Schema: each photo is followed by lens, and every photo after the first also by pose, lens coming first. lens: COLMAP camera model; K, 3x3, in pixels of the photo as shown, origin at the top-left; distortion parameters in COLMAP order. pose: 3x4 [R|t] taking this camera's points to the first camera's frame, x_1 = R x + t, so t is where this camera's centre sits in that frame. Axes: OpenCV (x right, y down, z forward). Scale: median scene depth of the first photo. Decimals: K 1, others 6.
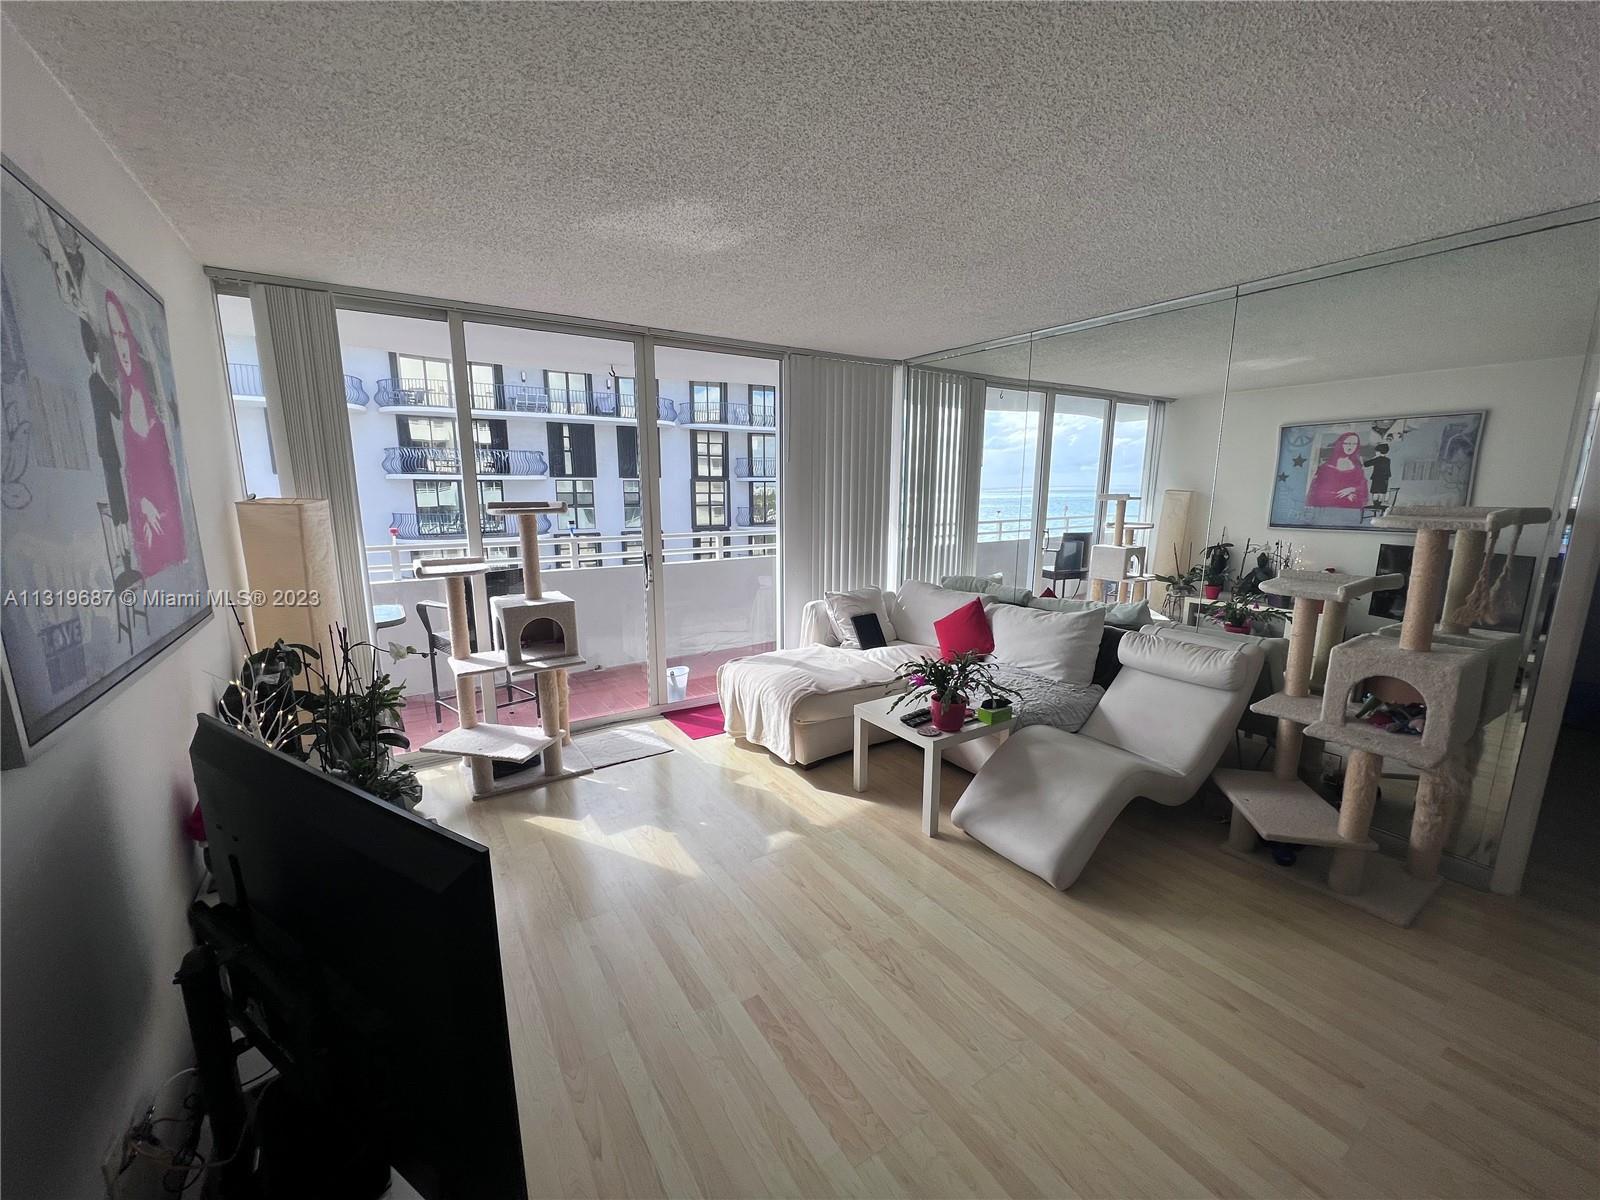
lens RADIAL K [[634.0, 0, 799.3], [0, 634.0, 602.1], [0, 0, 1]] dist [0.003194, -0.000041]
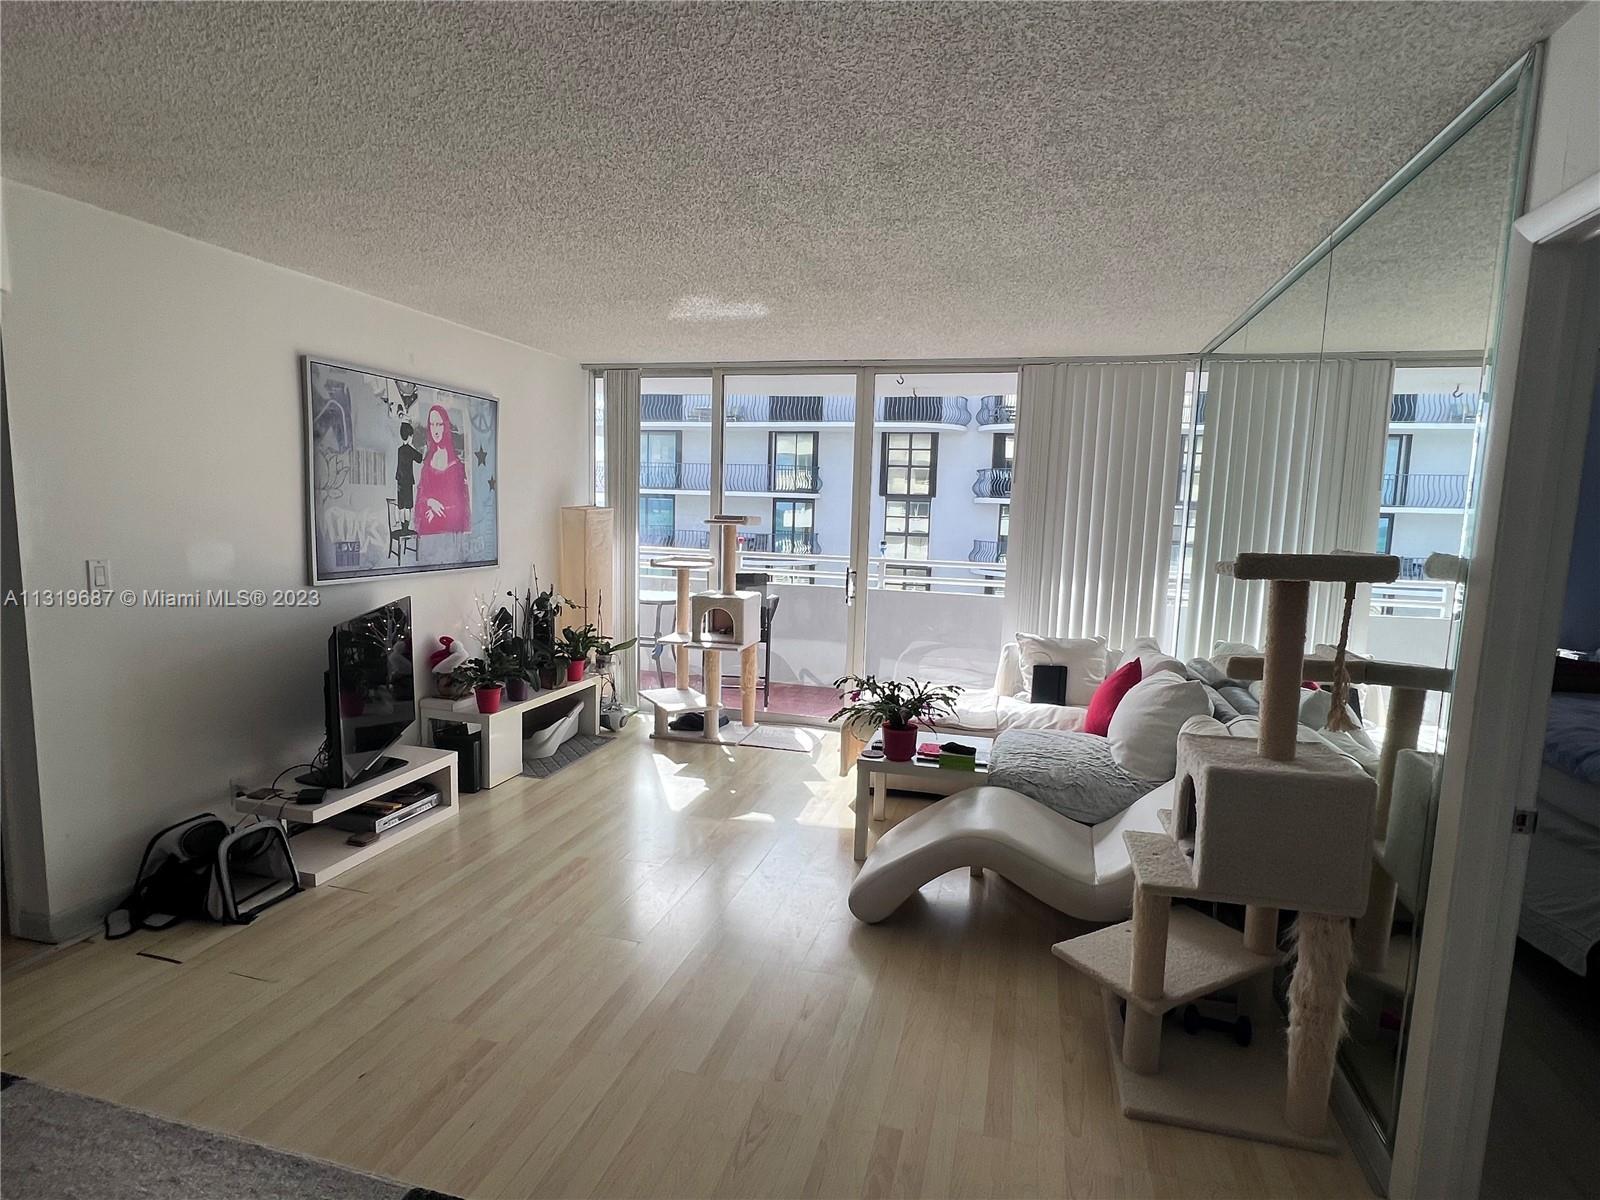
lens RADIAL K [[846.0, 0, 800.2], [0, 846.0, 603.5], [0, 0, 1]] dist [0.006776, 0.000458]
pose [[0.672814, 0.105698, -0.732222, 0.867189], [-0.162552, 0.986676, -0.006935, 0.001478], [0.721733, 0.123690, 0.681030, -0.002298]]
